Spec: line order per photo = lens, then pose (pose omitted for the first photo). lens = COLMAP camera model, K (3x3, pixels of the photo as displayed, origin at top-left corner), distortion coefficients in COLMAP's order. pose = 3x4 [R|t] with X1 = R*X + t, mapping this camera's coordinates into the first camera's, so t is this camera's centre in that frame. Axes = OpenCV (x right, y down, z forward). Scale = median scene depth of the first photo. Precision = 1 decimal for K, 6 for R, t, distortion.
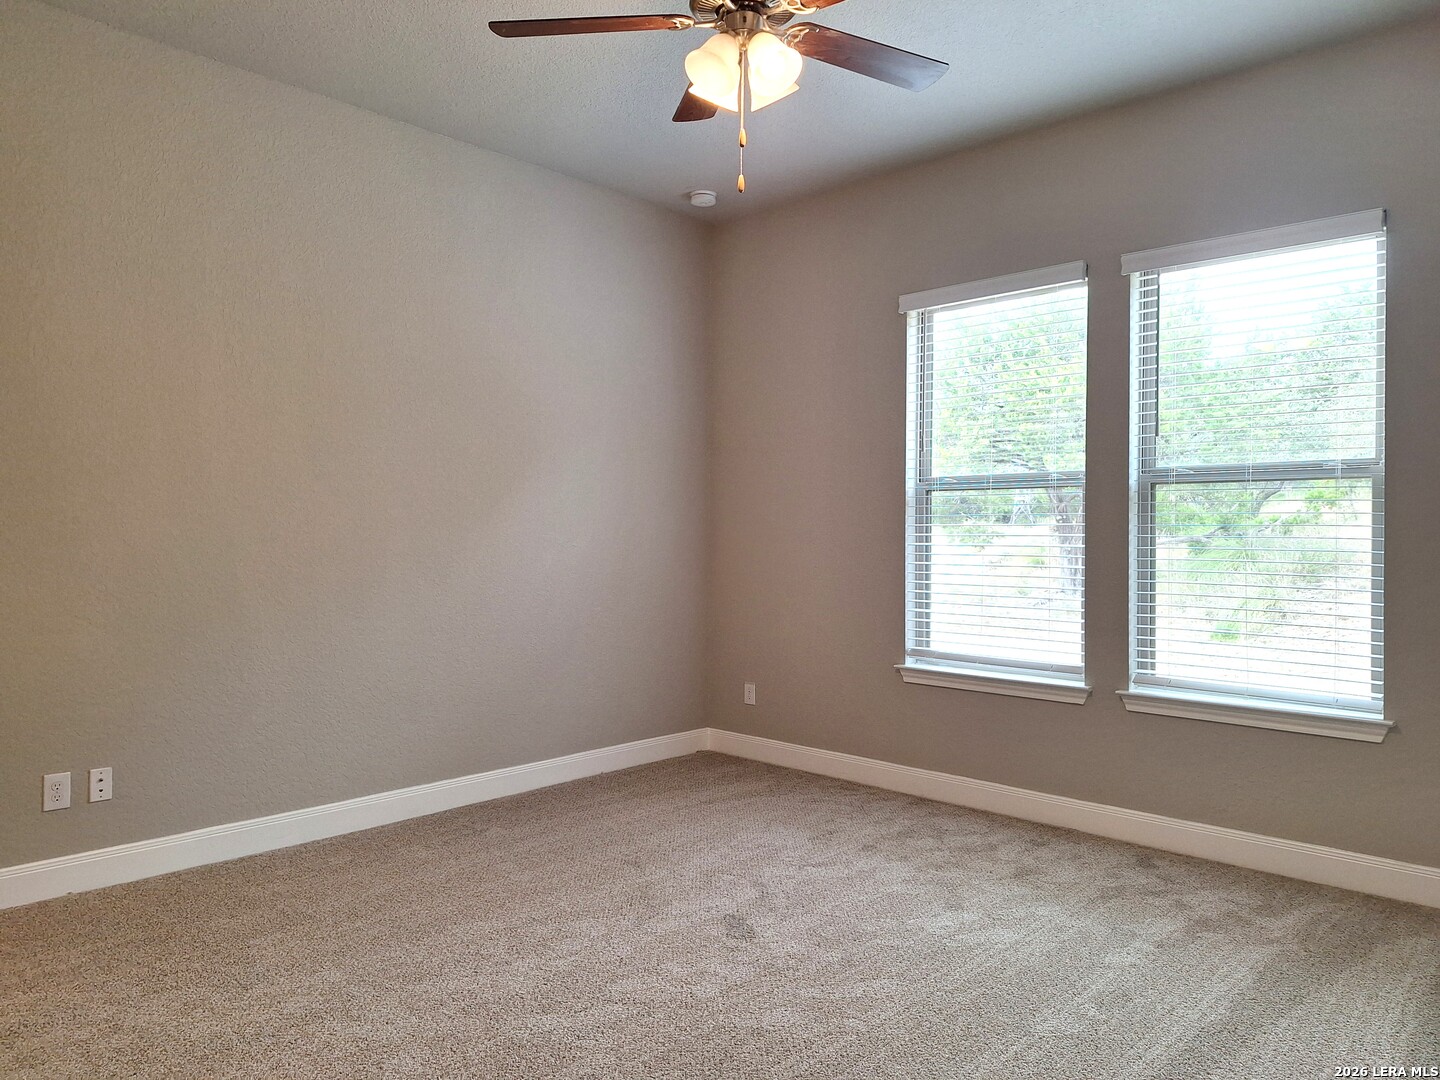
lens RADIAL K [[935.1, 0, 720.0], [0, 935.1, 540.0], [0, 0, 1]] dist [-0.001053, -0.000376]
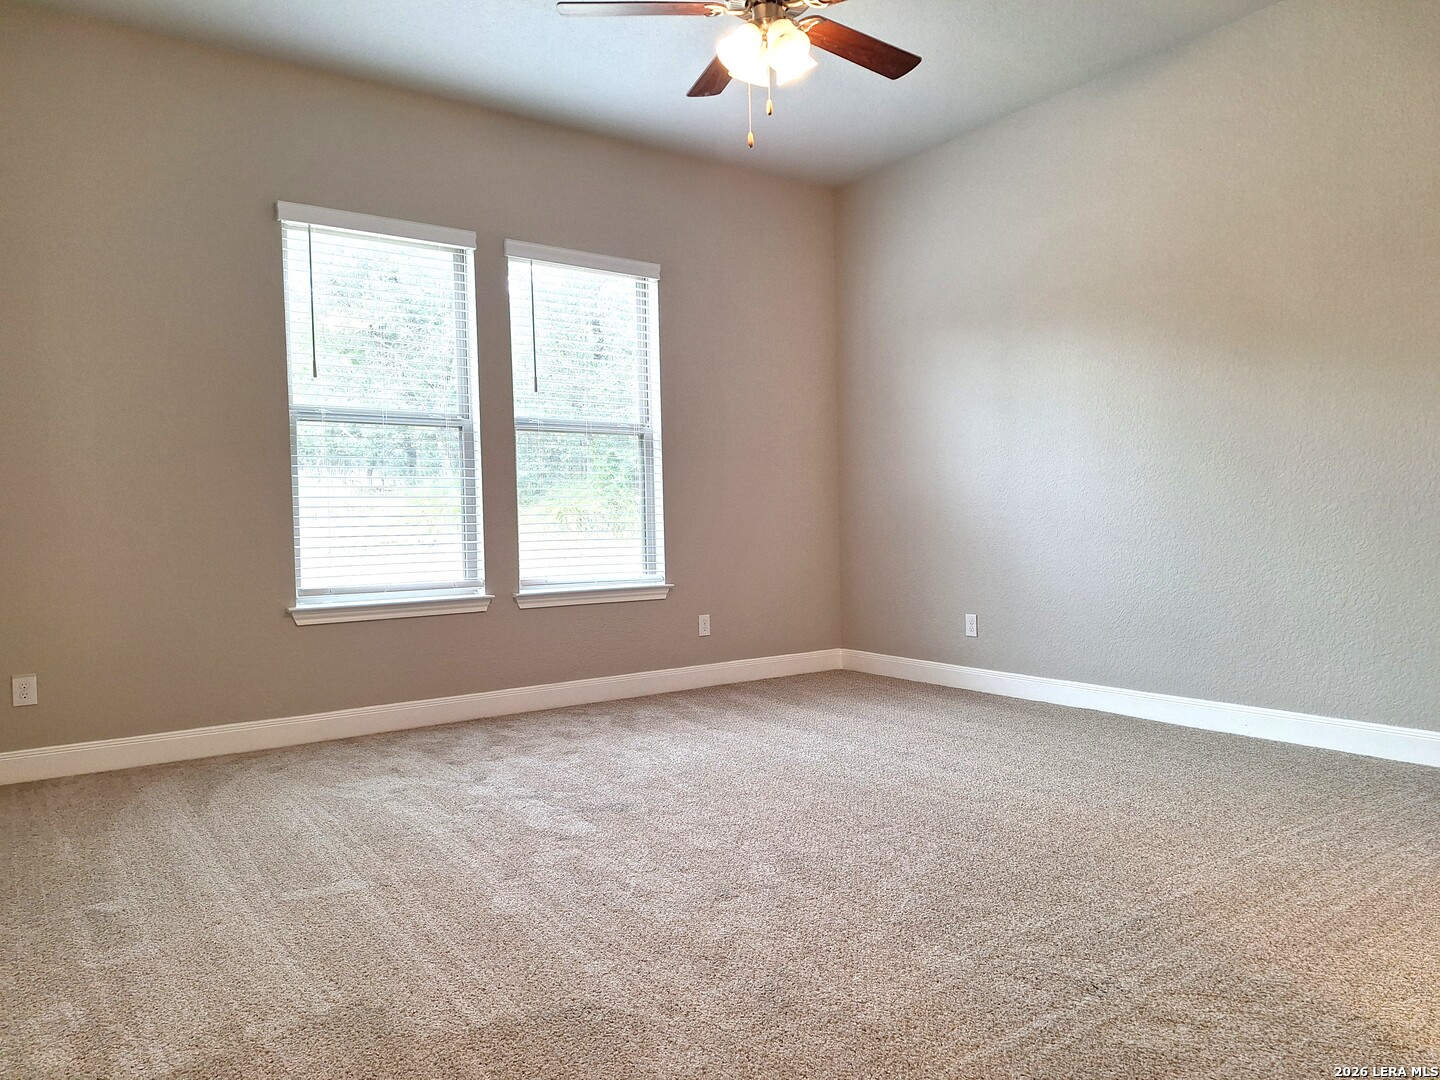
lens RADIAL K [[904.1, 0, 722.0], [0, 904.1, 519.7], [0, 0, 1]] dist [0.088384, -0.087001]
pose [[0.287788, -0.022388, 0.957432, -0.632088], [0.024620, 0.999569, 0.015973, 0.049916], [-0.957378, 0.018976, 0.288215, 0.386121]]
